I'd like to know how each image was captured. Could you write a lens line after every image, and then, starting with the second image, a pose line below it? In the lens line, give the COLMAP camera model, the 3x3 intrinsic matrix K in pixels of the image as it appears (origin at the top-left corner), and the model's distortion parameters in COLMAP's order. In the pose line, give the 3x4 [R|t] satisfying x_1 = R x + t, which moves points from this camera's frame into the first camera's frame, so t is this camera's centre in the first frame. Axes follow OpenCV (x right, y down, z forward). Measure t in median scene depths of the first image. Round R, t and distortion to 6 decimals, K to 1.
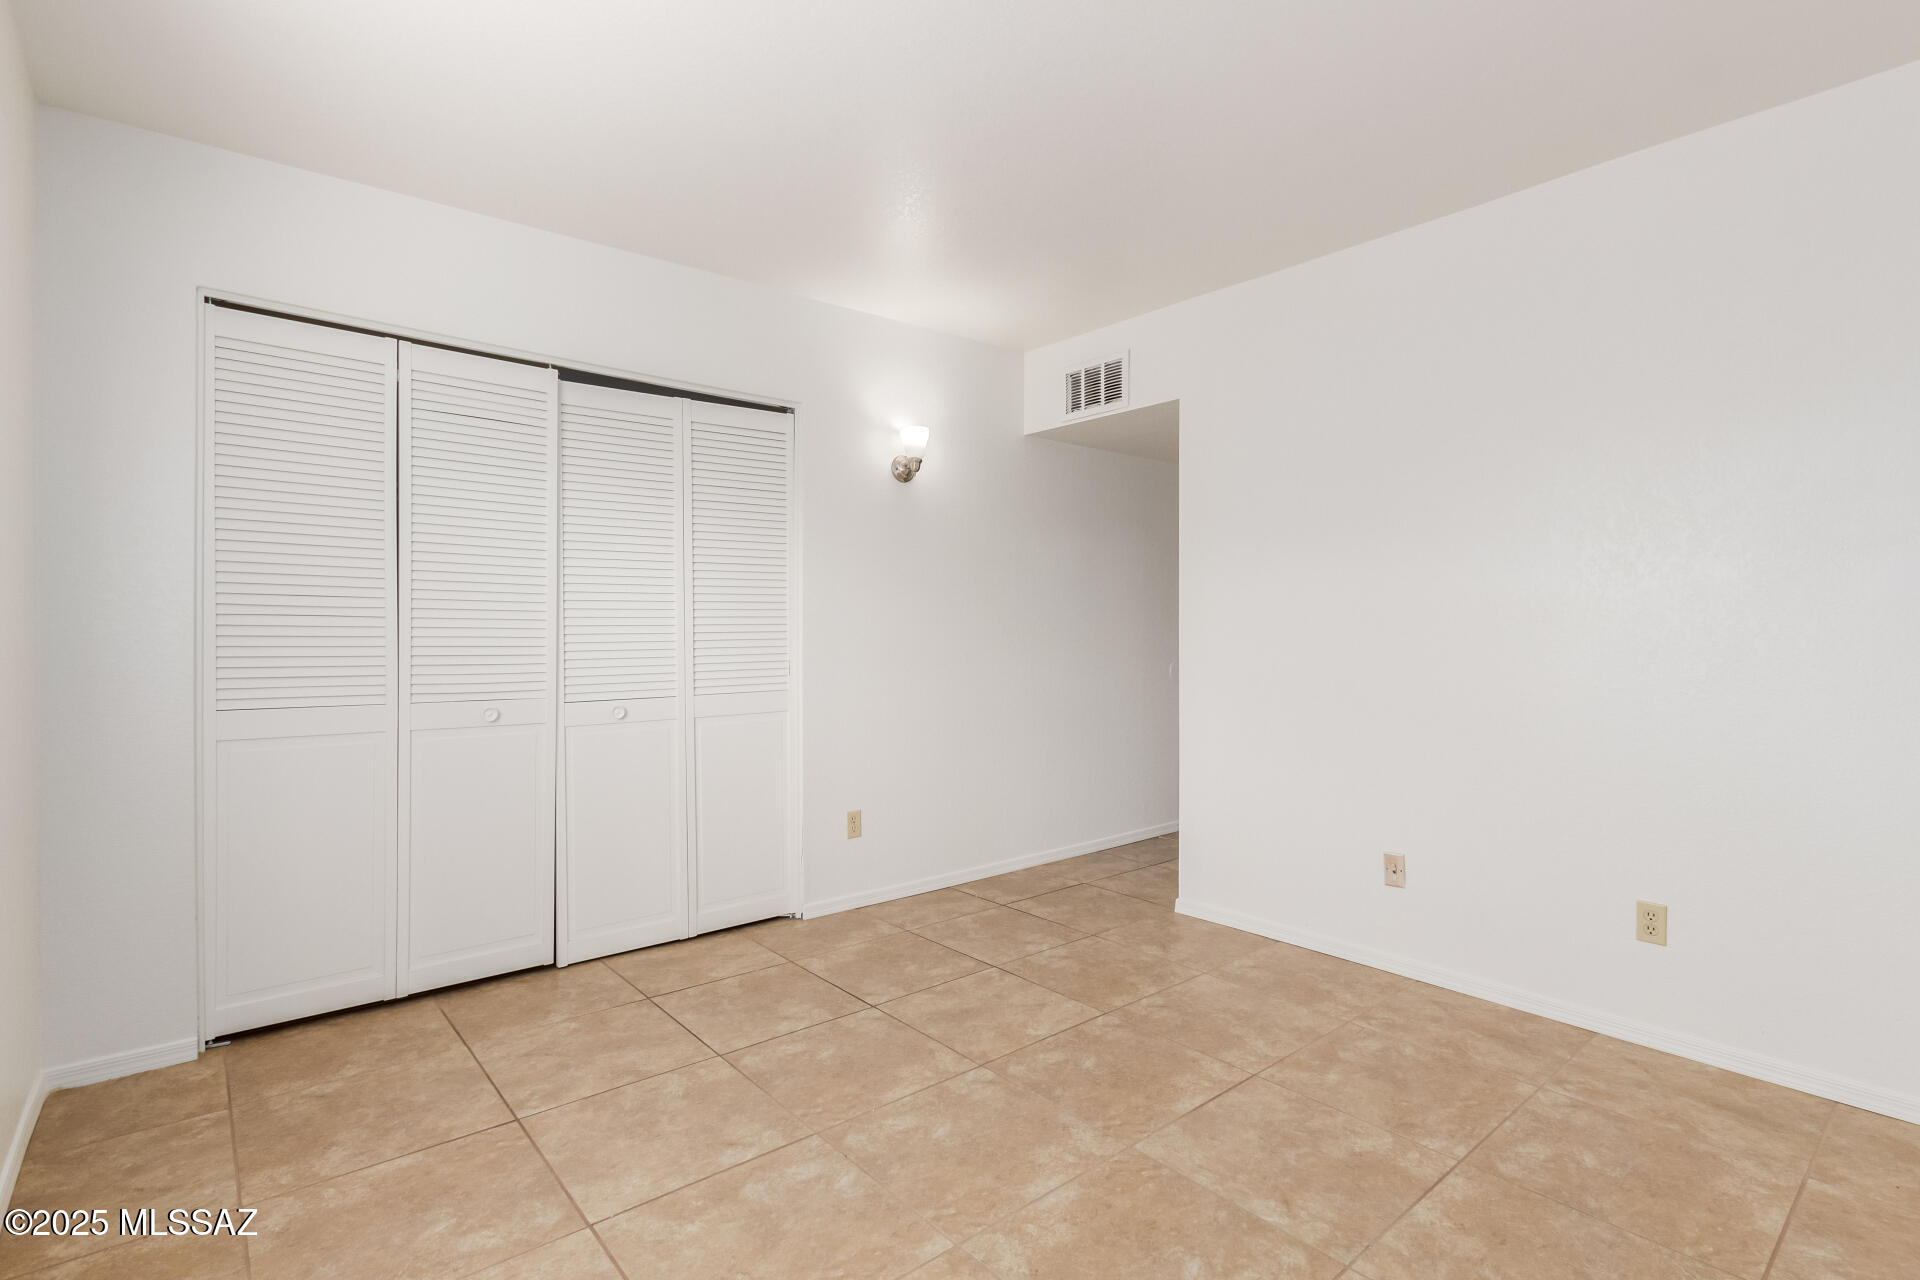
lens RADIAL K [[913.4, 0, 978.3], [0, 913.4, 646.2], [0, 0, 1]] dist [0.014096, -0.005473]
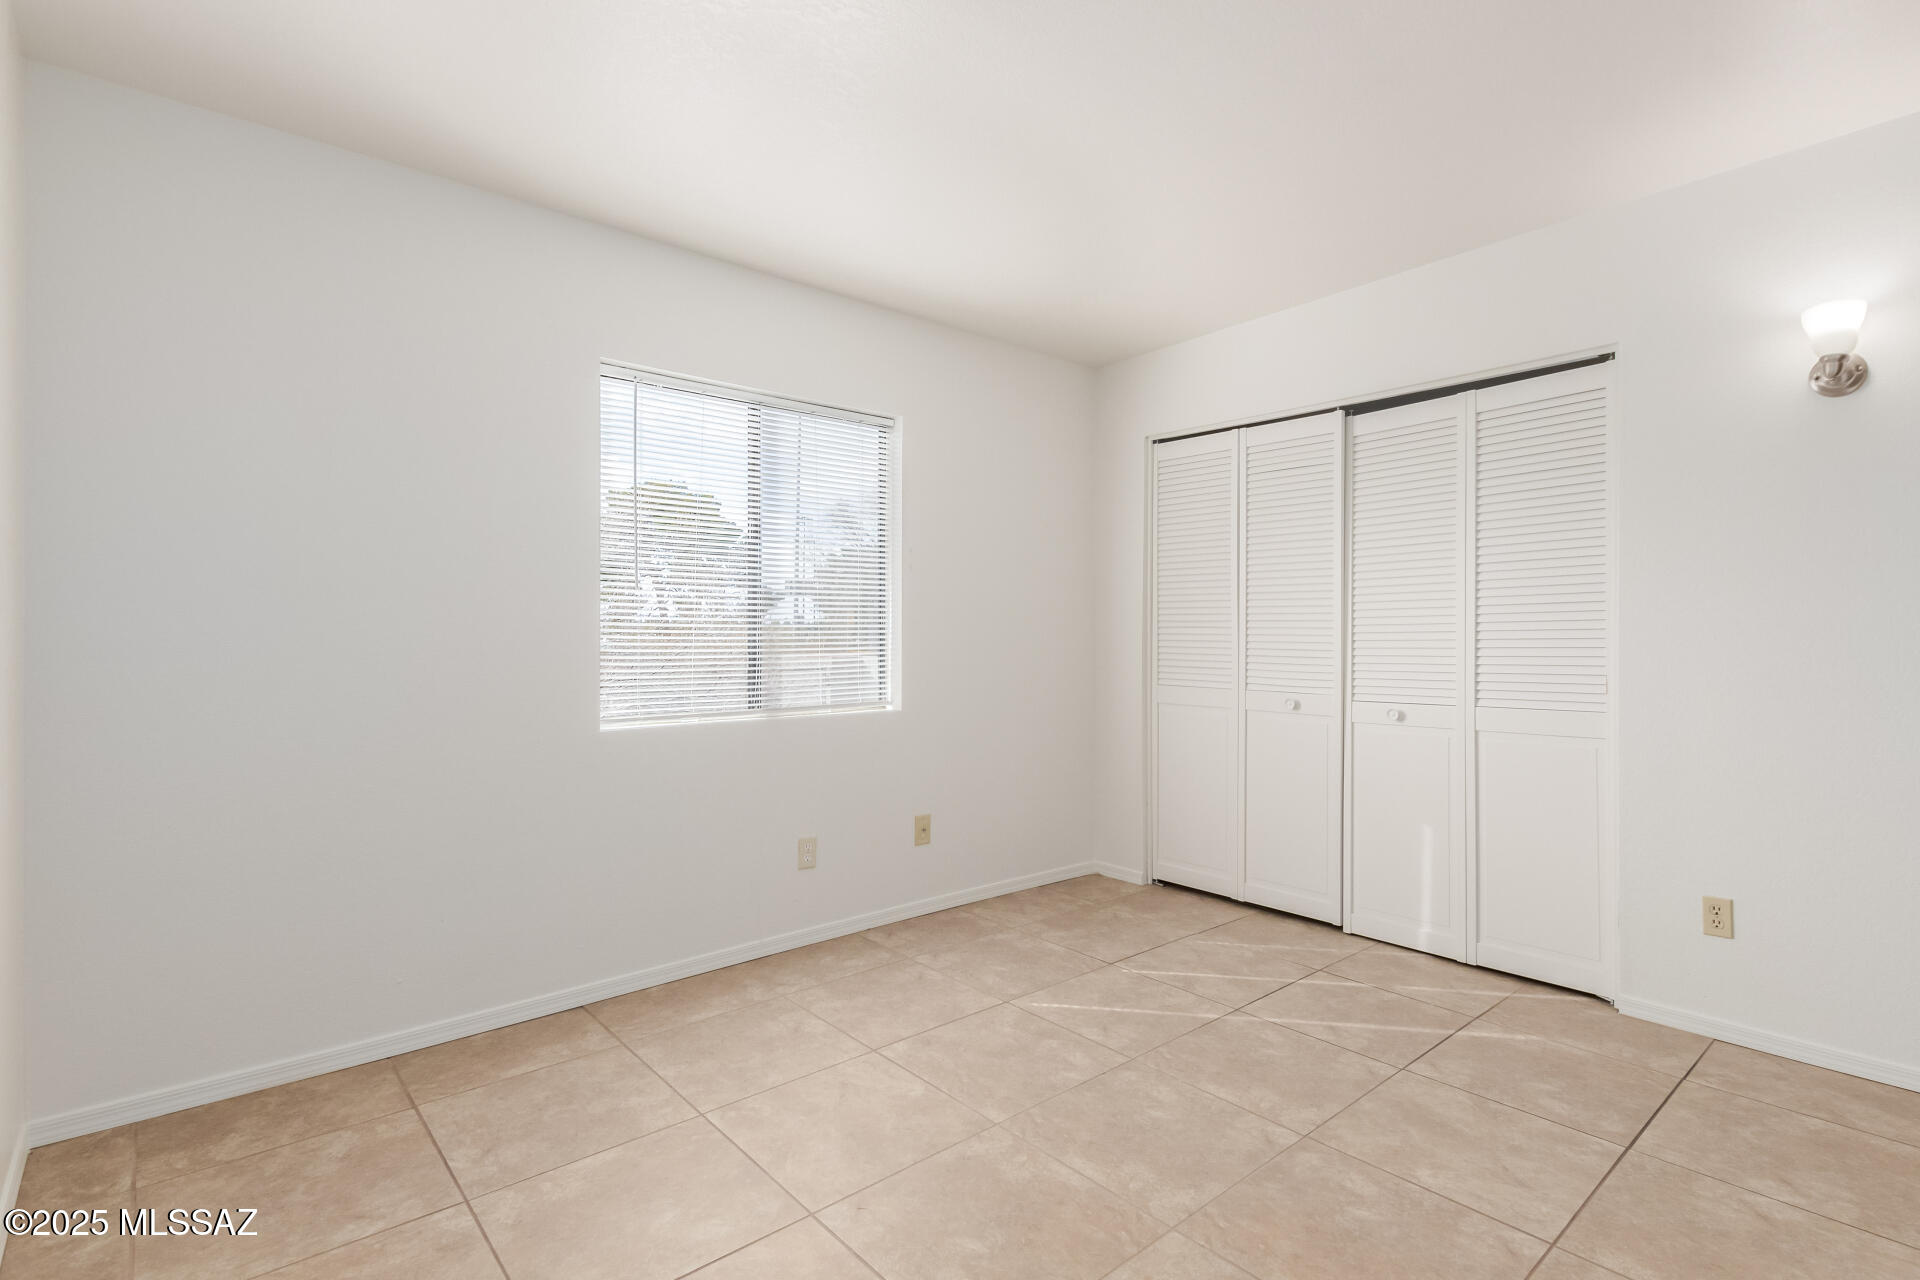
lens RADIAL K [[913.4, 0, 964.2], [0, 913.4, 633.6], [0, 0, 1]] dist [0.014096, -0.005473]
pose [[0.001255, -0.004323, -0.999990, 0.840578], [-0.019009, 0.999810, -0.004346, -0.007172], [0.999819, 0.019015, 0.001173, 0.642499]]
